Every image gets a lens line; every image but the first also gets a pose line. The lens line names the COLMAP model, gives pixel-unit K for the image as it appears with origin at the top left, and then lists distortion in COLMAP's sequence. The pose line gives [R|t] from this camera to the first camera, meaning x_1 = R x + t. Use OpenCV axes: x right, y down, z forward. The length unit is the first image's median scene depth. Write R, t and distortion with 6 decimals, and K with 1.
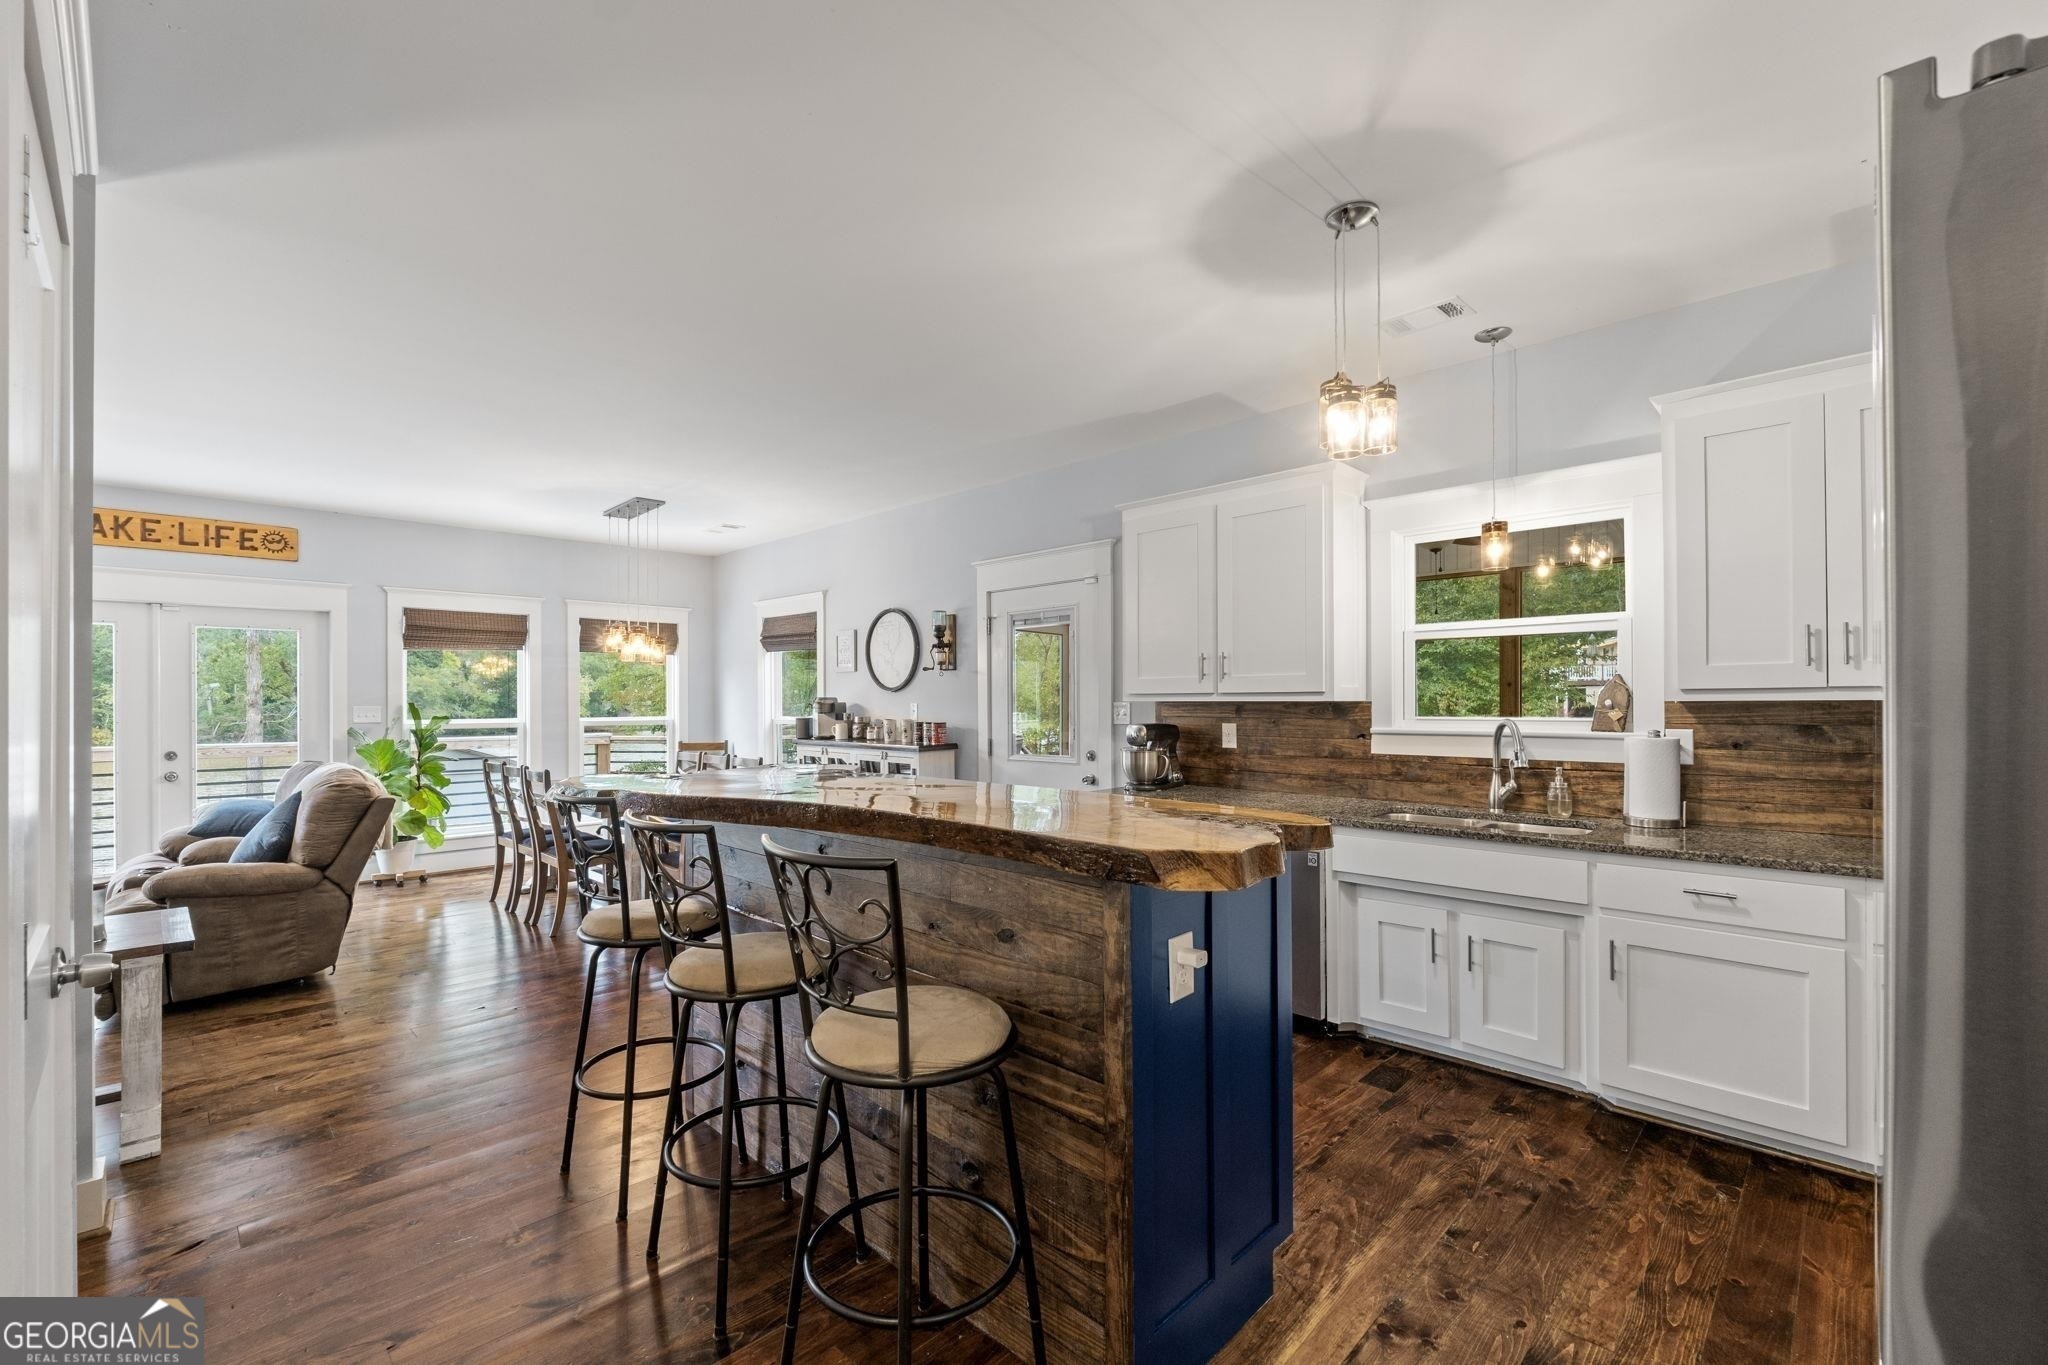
lens RADIAL K [[868.0, 0, 1013.9], [0, 868.0, 694.4], [0, 0, 1]] dist [-0.000423, 0.000014]
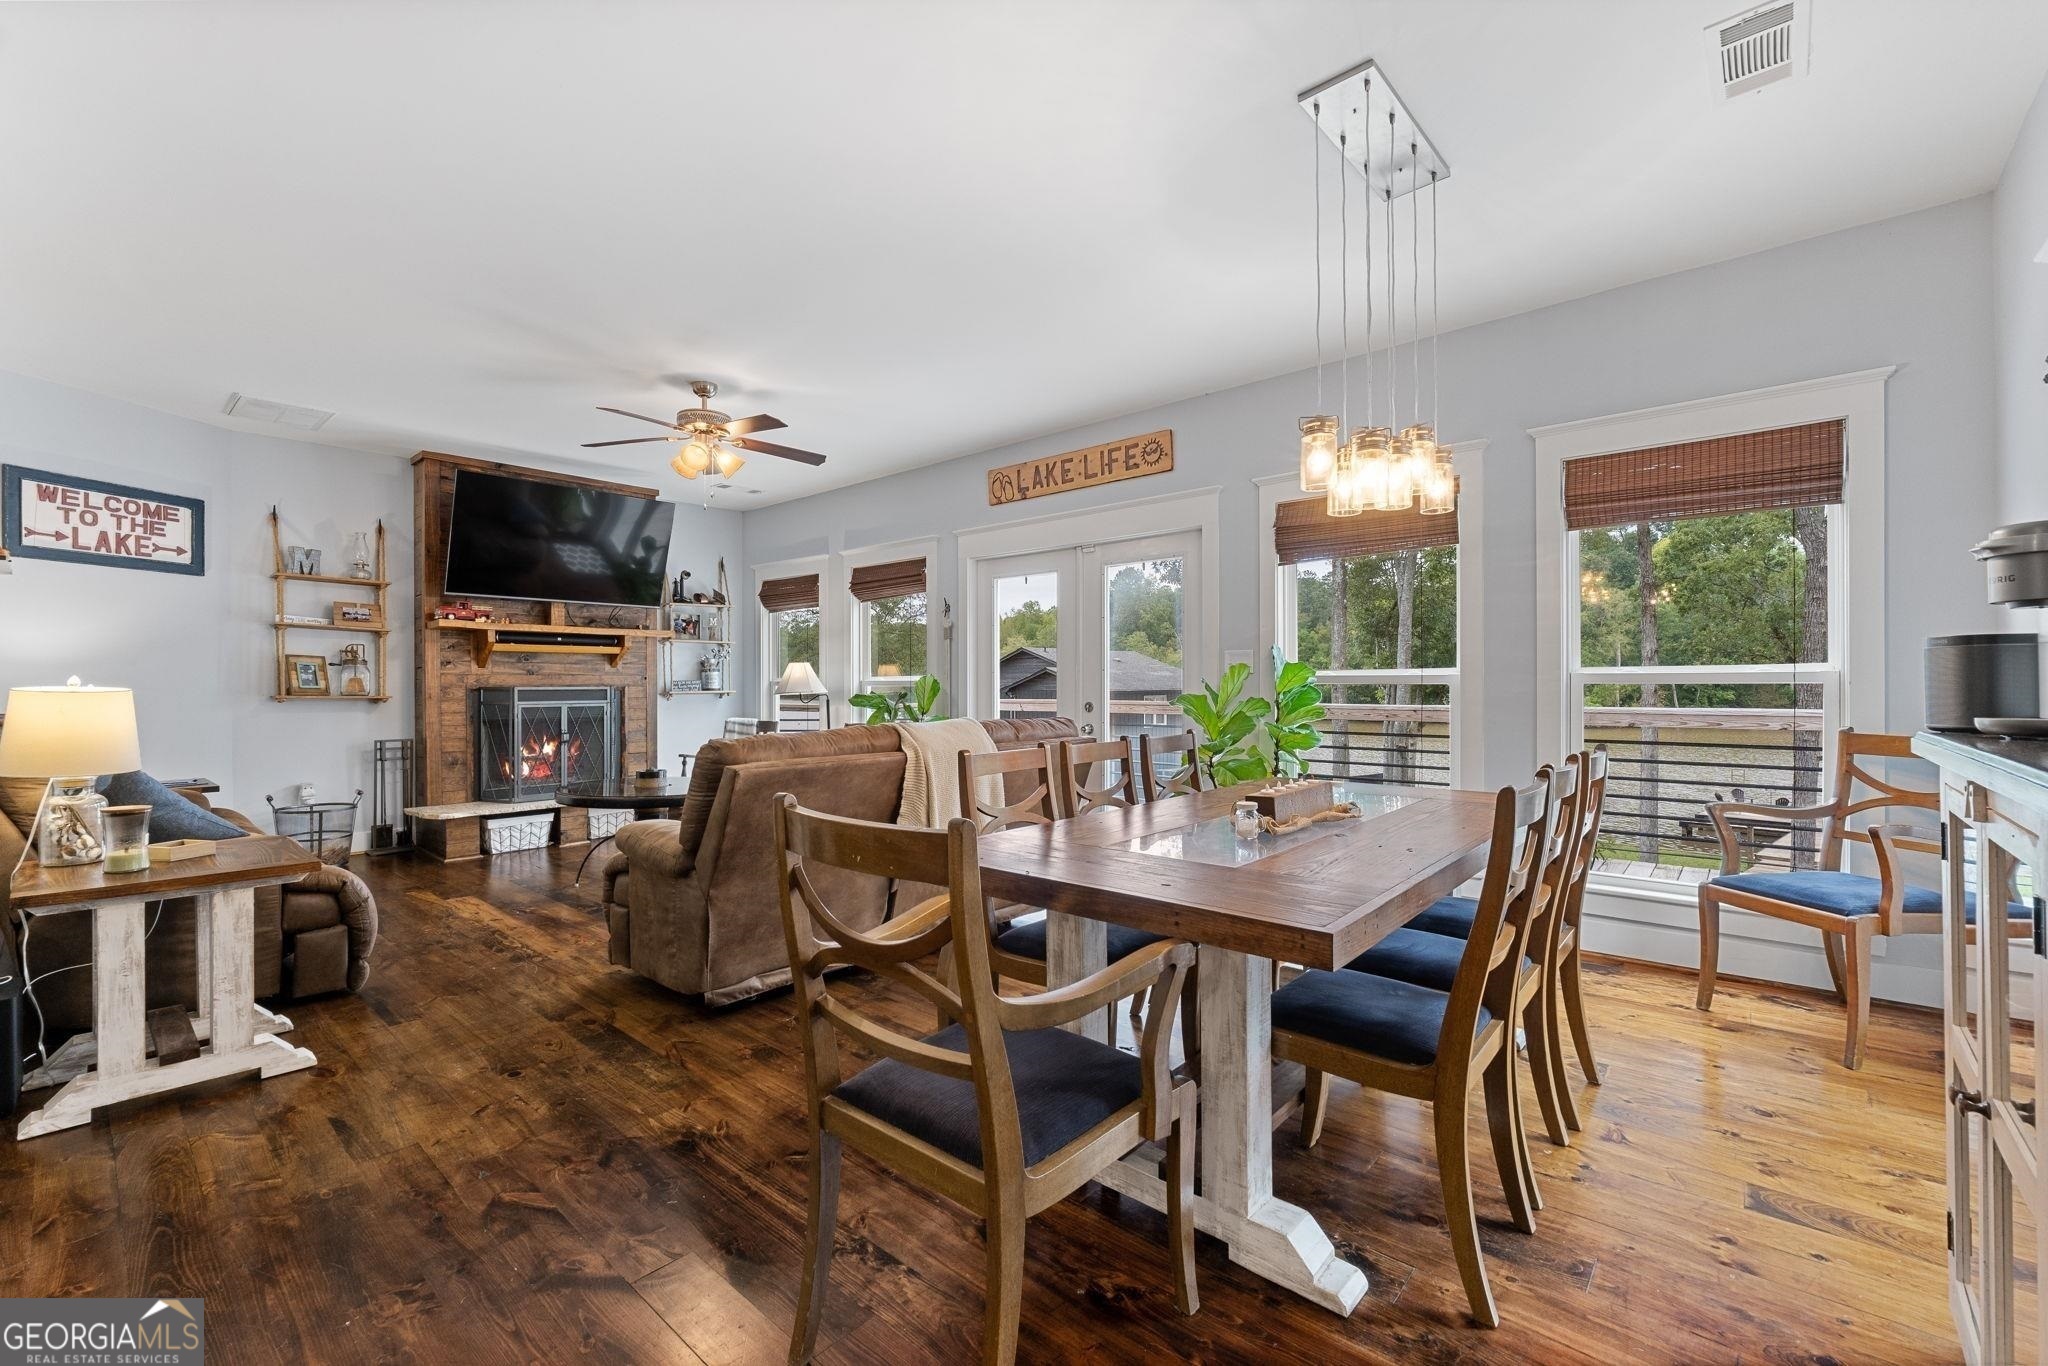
lens RADIAL K [[841.0, 0, 1028.1], [0, 841.0, 683.4], [0, 0, 1]] dist [-0.001083, -0.000070]
pose [[0.043615, 0.000143, -0.999048, -0.021475], [0.007565, 0.999971, 0.000474, 0.014900], [0.999020, -0.007578, 0.043612, 0.298931]]
